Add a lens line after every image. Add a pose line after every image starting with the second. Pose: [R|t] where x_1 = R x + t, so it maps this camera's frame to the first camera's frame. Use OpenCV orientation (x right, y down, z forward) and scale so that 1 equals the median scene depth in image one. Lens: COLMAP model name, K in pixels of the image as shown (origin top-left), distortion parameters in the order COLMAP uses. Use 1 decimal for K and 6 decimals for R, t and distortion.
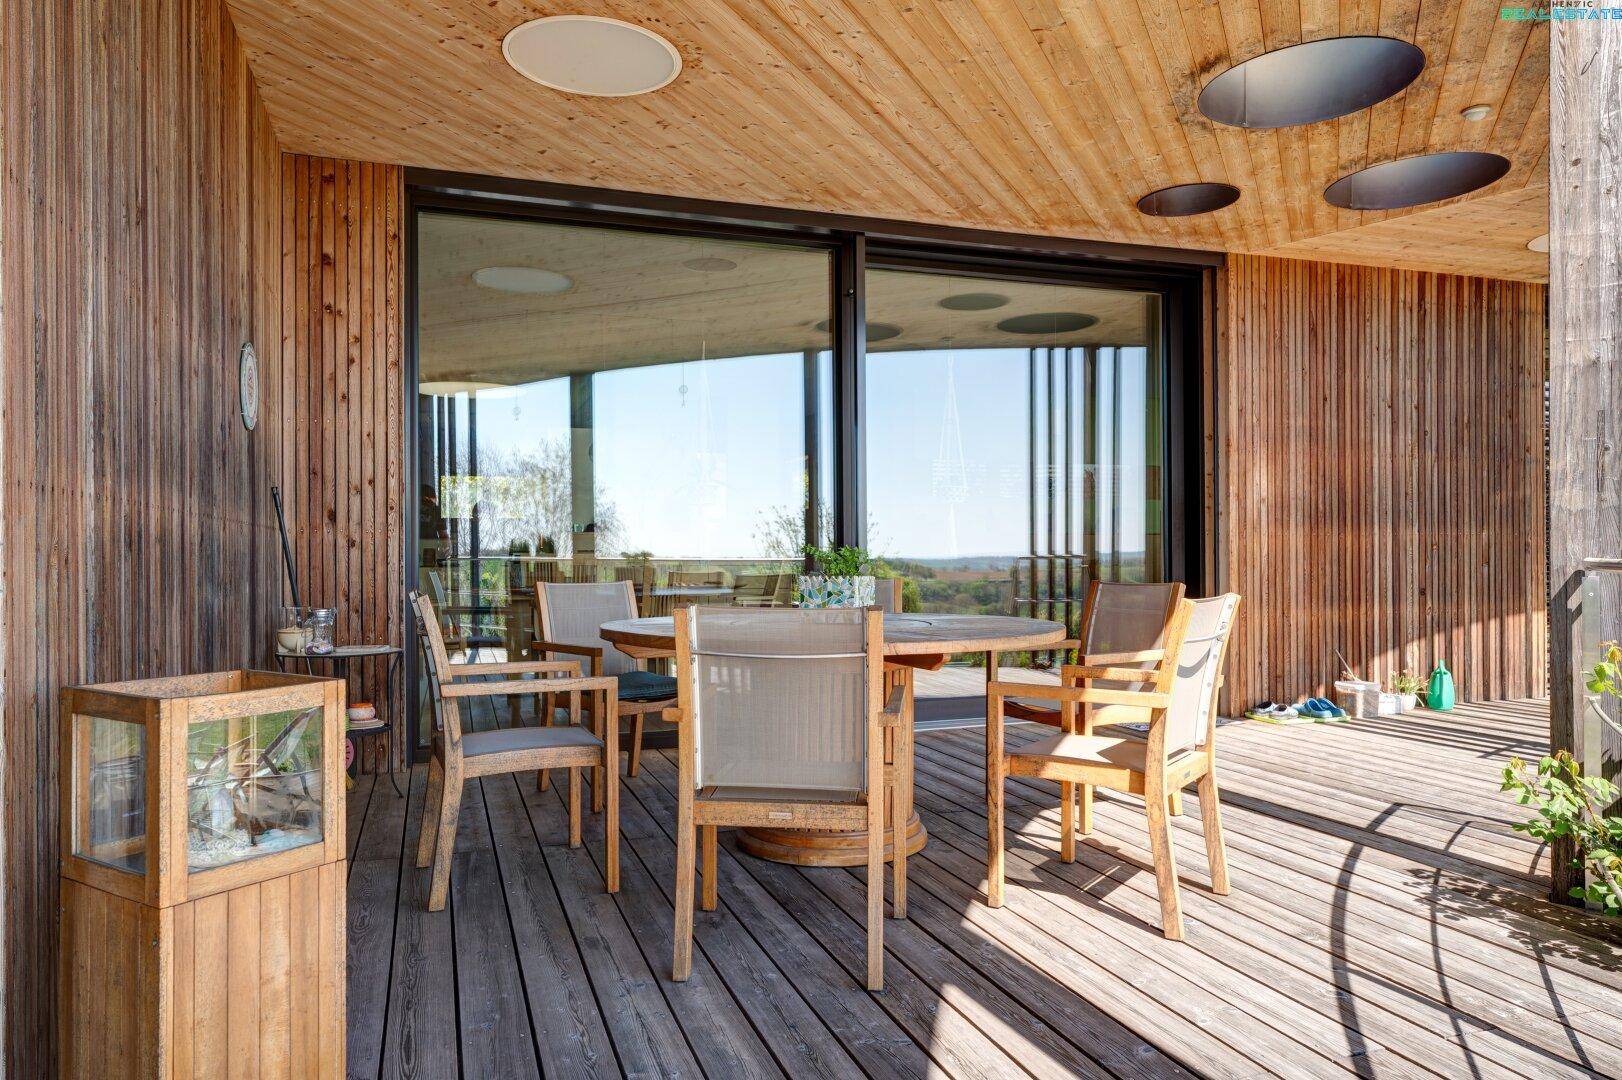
lens RADIAL K [[1073.9, 0, 809.7], [0, 1073.9, 545.9], [0, 0, 1]] dist [0.005498, 0.002323]
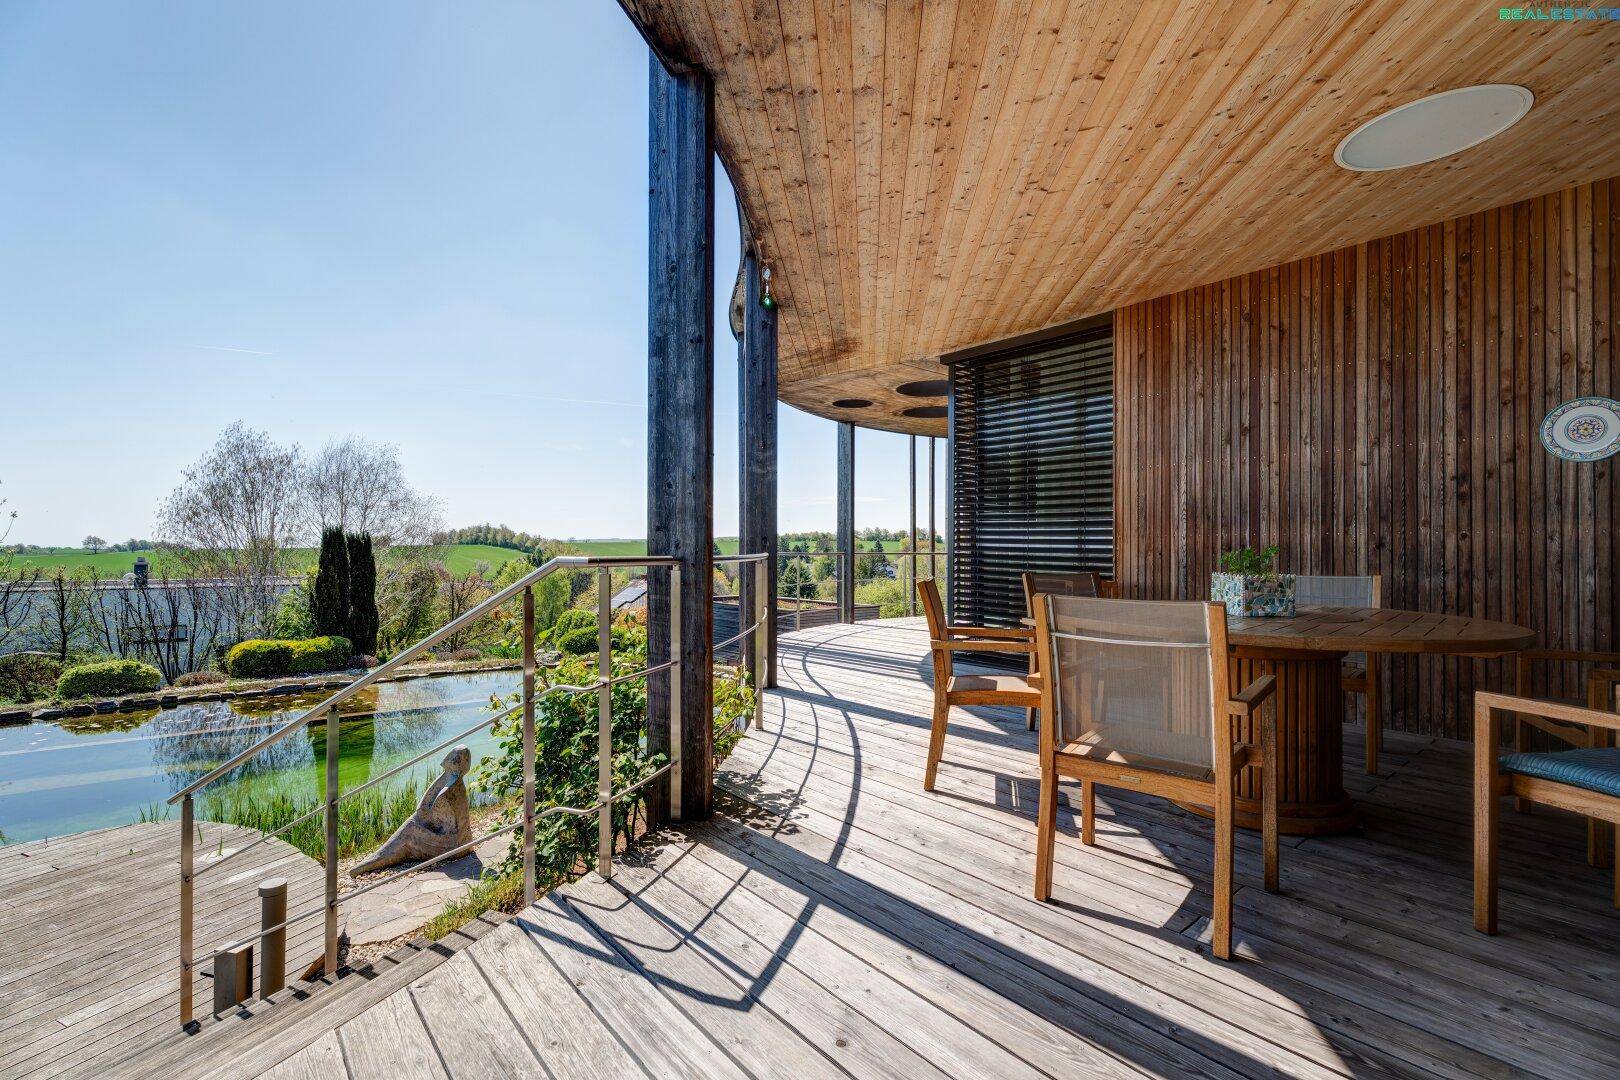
lens RADIAL K [[719.3, 0, 797.0], [0, 719.3, 545.4], [0, 0, 1]] dist [0.002375, 0.000074]
pose [[-0.937782, -0.000156, -0.347224, 0.580868], [0.002959, 0.999960, -0.008441, 0.002584], [0.347211, -0.008943, -0.937744, 1.212661]]
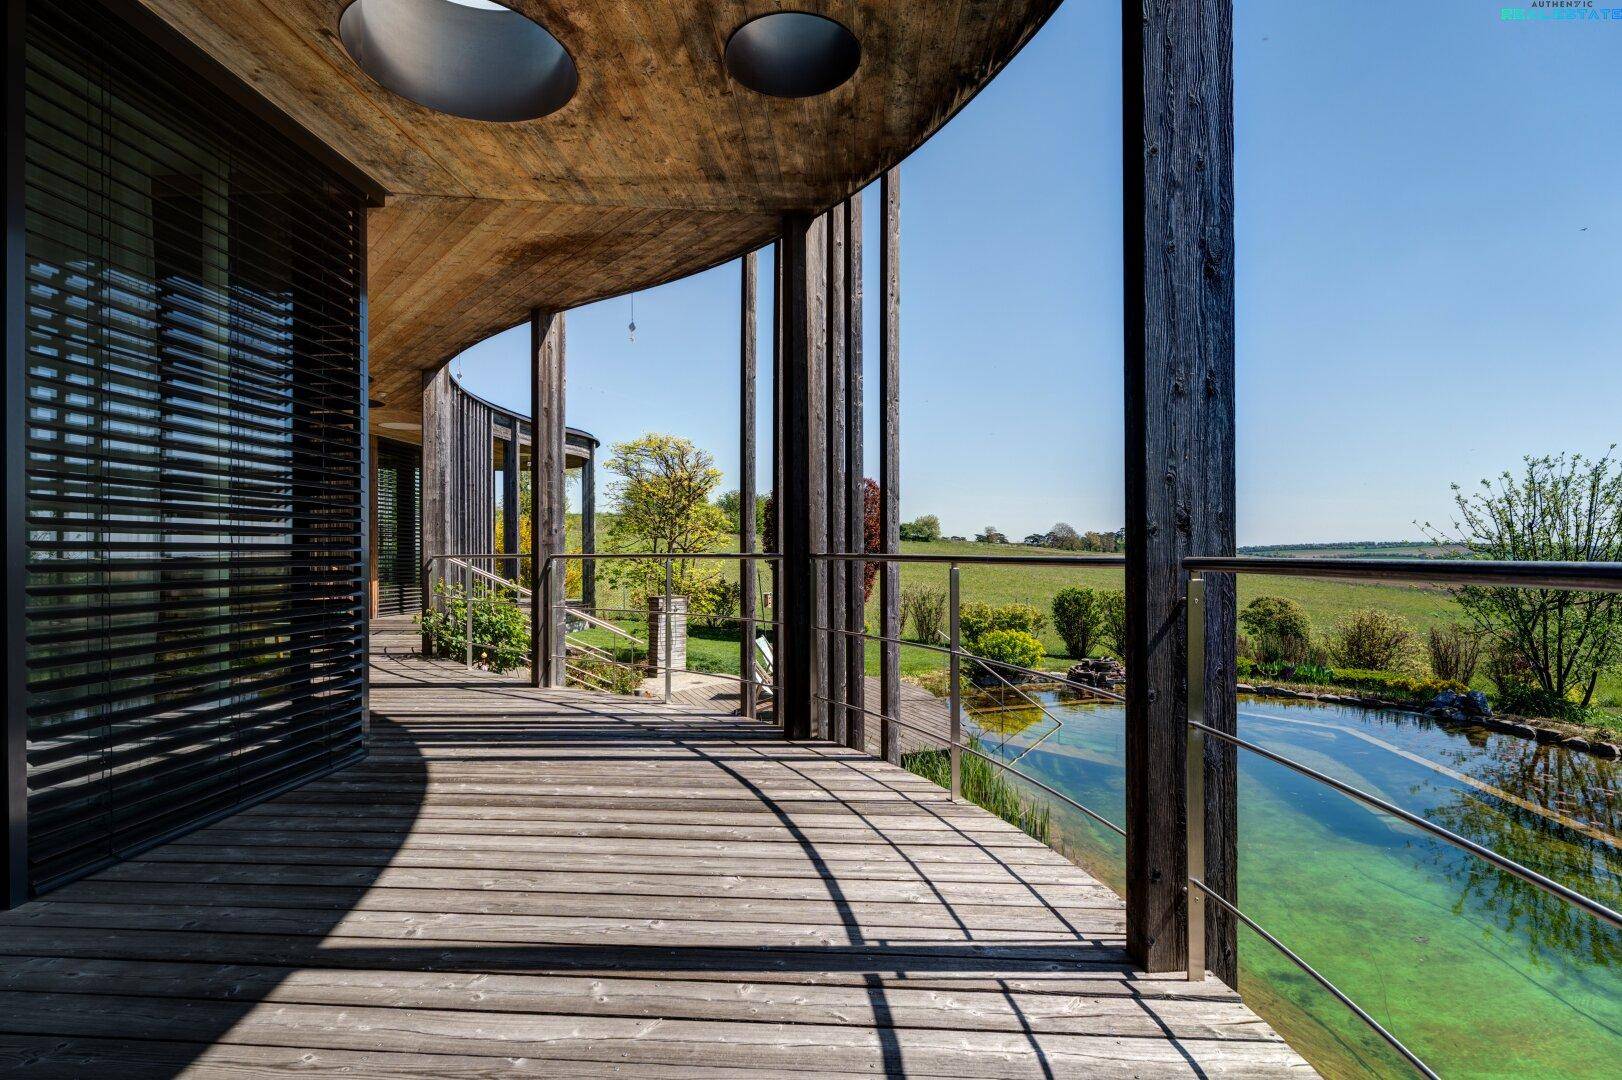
lens RADIAL K [[795.9, 0, 820.2], [0, 795.9, 554.9], [0, 0, 1]] dist [-0.003095, 0.000499]
pose [[0.383339, -0.002700, 0.923604, -0.756870], [-0.002156, 0.999990, 0.003818, -0.000963], [-0.923605, -0.003455, 0.383329, -0.734201]]
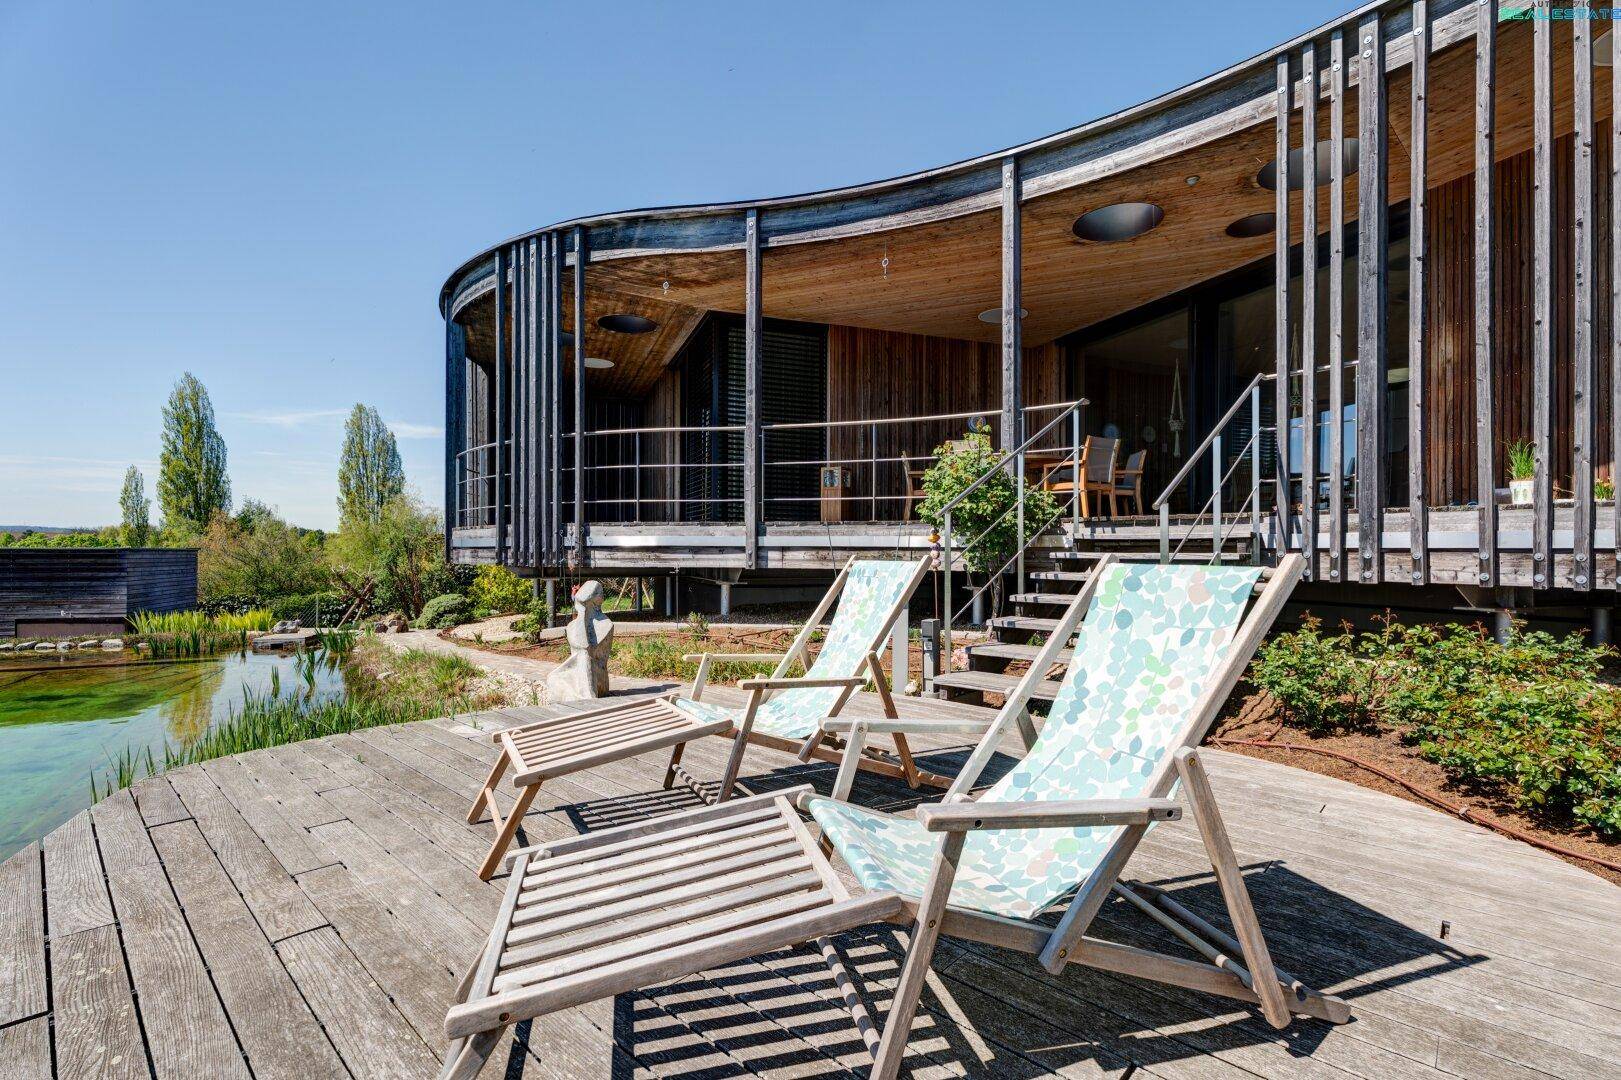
lens RADIAL K [[728.6, 0, 808.3], [0, 728.6, 543.7], [0, 0, 1]] dist [0.000362, -0.000014]
pose [[0.018569, -0.000721, -0.999827, 1.828337], [-0.000666, 1.000000, -0.000733, 0.261456], [0.999827, 0.000679, 0.018568, 0.232712]]
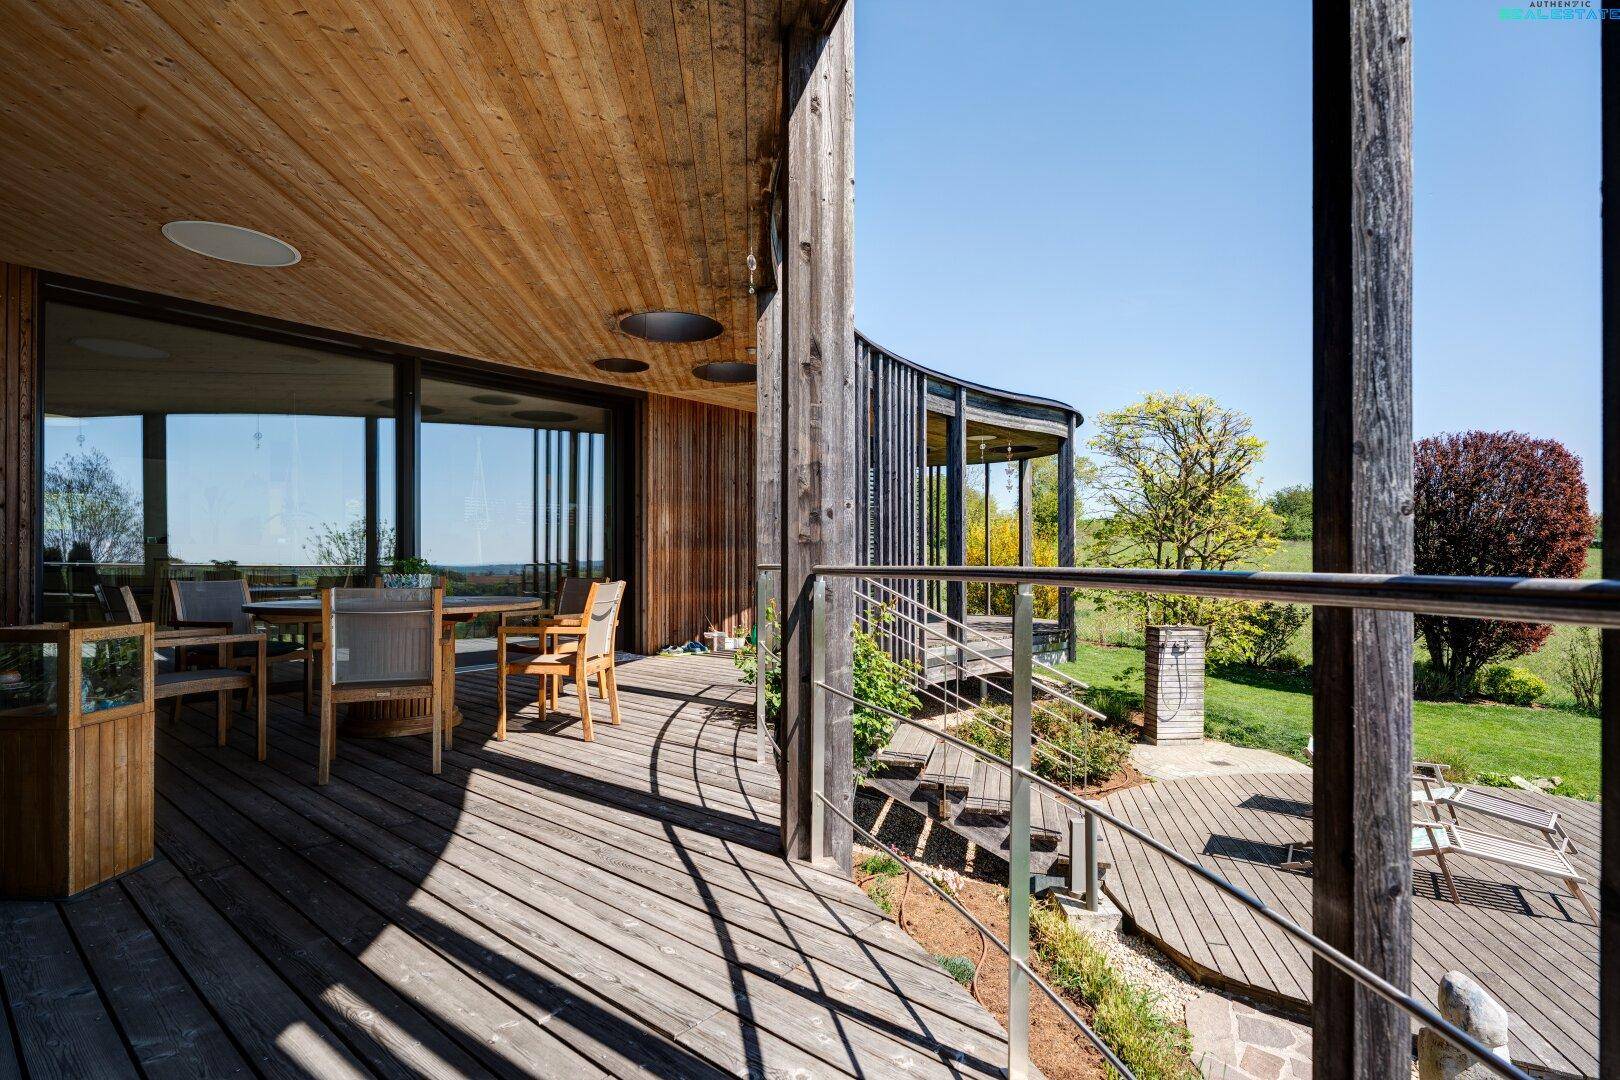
lens RADIAL K [[794.9, 0, 819.2], [0, 794.9, 554.9], [0, 0, 1]] dist [-0.003095, 0.000499]
pose [[0.859635, 0.007424, 0.510855, -0.045765], [-0.006307, 0.999972, -0.003918, -0.001935], [-0.510870, 0.000146, 0.859658, -0.347518]]
